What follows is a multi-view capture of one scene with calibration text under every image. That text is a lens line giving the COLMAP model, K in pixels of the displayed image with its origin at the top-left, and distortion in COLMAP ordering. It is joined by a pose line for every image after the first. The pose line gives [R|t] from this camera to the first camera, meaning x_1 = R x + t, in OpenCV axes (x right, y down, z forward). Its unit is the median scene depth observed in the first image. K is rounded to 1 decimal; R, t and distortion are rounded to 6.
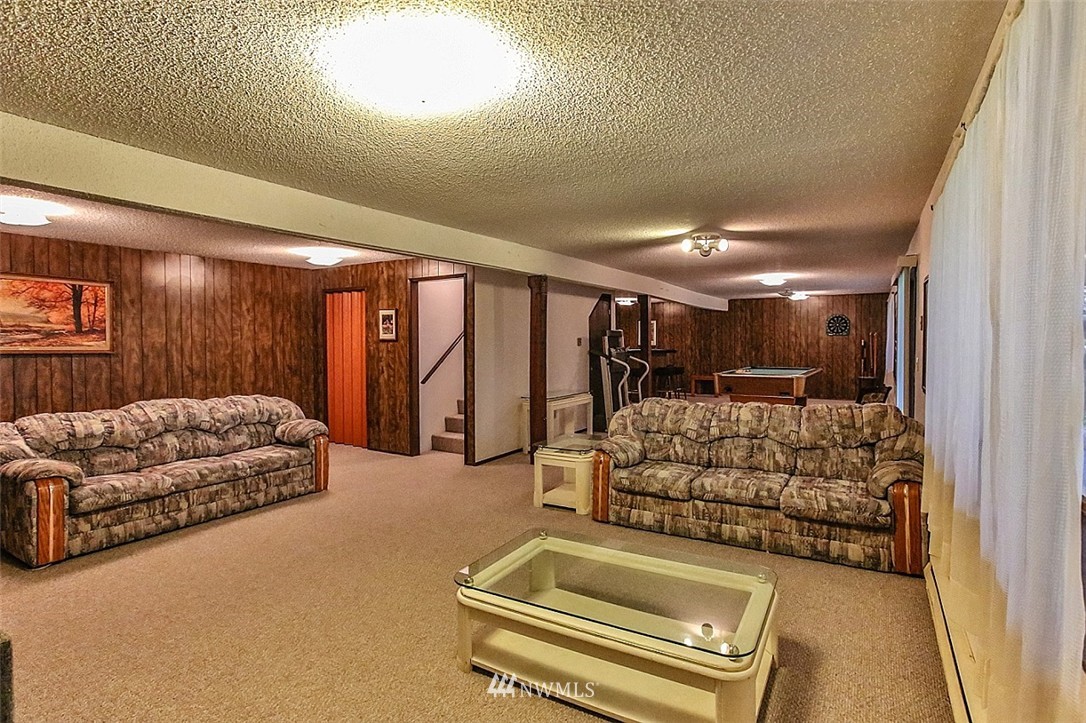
lens RADIAL K [[539.7, 0, 545.7], [0, 539.7, 348.4], [0, 0, 1]] dist [0.000109, -0.000073]
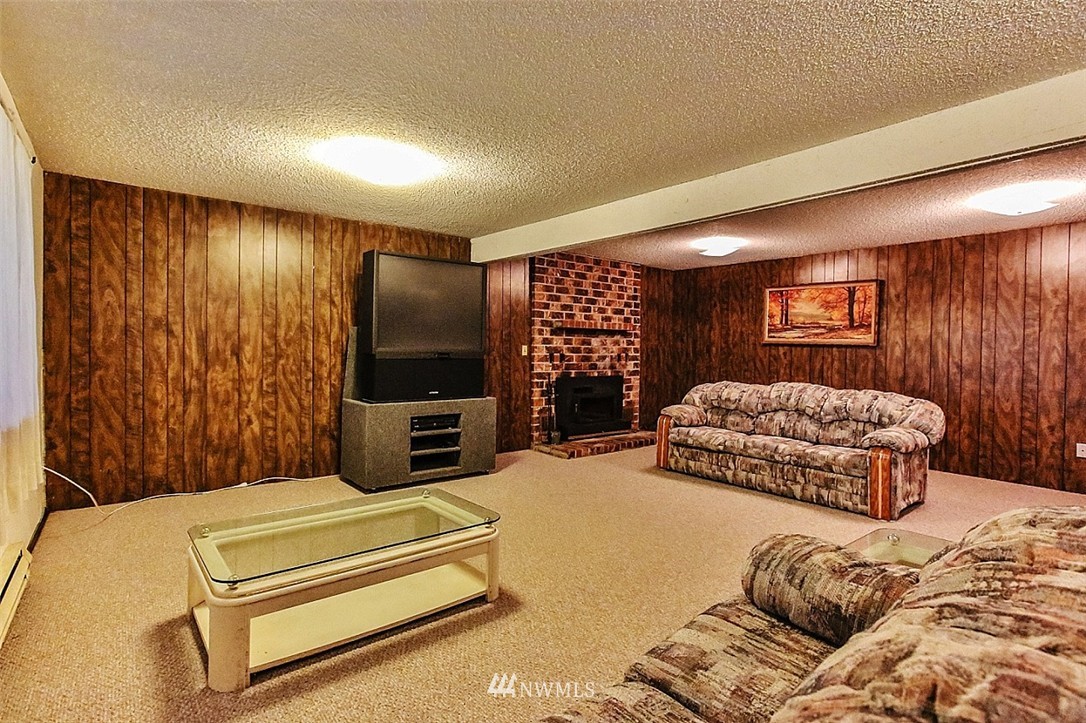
lens RADIAL K [[539.7, 0, 545.7], [0, 539.7, 348.4], [0, 0, 1]] dist [0.000109, -0.000073]
pose [[-0.320956, 0.006237, -0.947074, 0.469355], [-0.025512, 0.999559, 0.015228, 0.015824], [0.946751, 0.029049, -0.320655, 0.762761]]
